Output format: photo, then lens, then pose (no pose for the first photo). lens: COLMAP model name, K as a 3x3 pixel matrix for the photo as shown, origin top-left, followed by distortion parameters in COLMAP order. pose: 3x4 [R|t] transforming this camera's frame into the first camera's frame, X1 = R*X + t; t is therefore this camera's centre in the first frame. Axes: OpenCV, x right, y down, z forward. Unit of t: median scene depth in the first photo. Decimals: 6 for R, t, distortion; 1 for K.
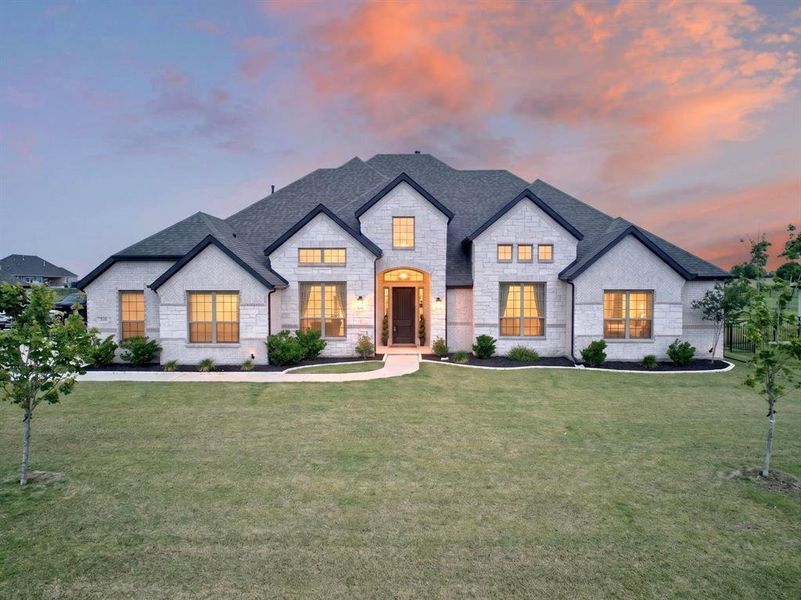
lens RADIAL K [[586.4, 0, 400.5], [0, 586.4, 300.0], [0, 0, 1]] dist [-0.000052, -0.000055]
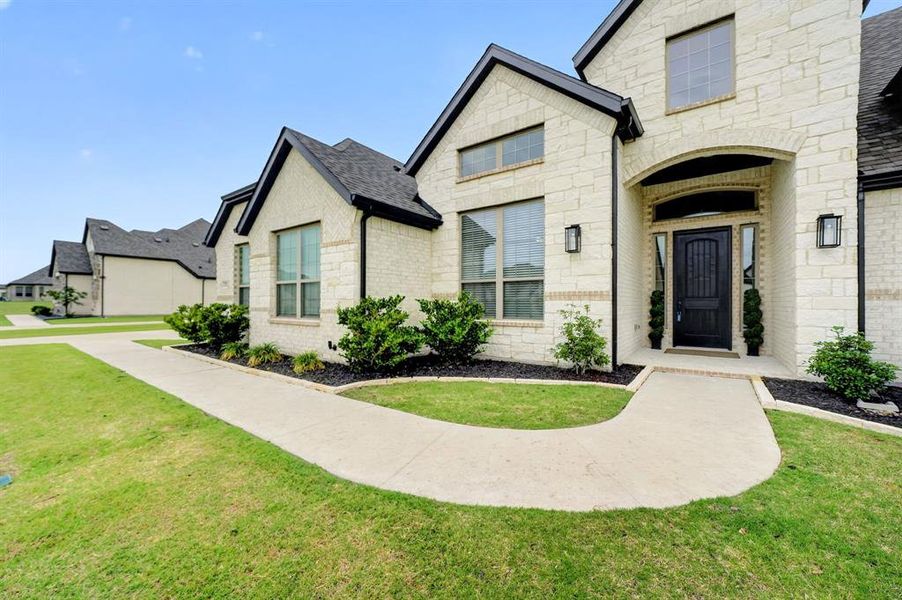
lens RADIAL K [[350.5, 0, 451.0], [0, 350.5, 300.0], [0, 0, 1]] dist [-0.001055, 0.000014]
pose [[0.815462, 0.000145, -0.578811, 0.005080], [-0.027092, 0.998913, -0.037920, 0.060320], [0.578176, 0.046604, 0.814580, 0.742294]]
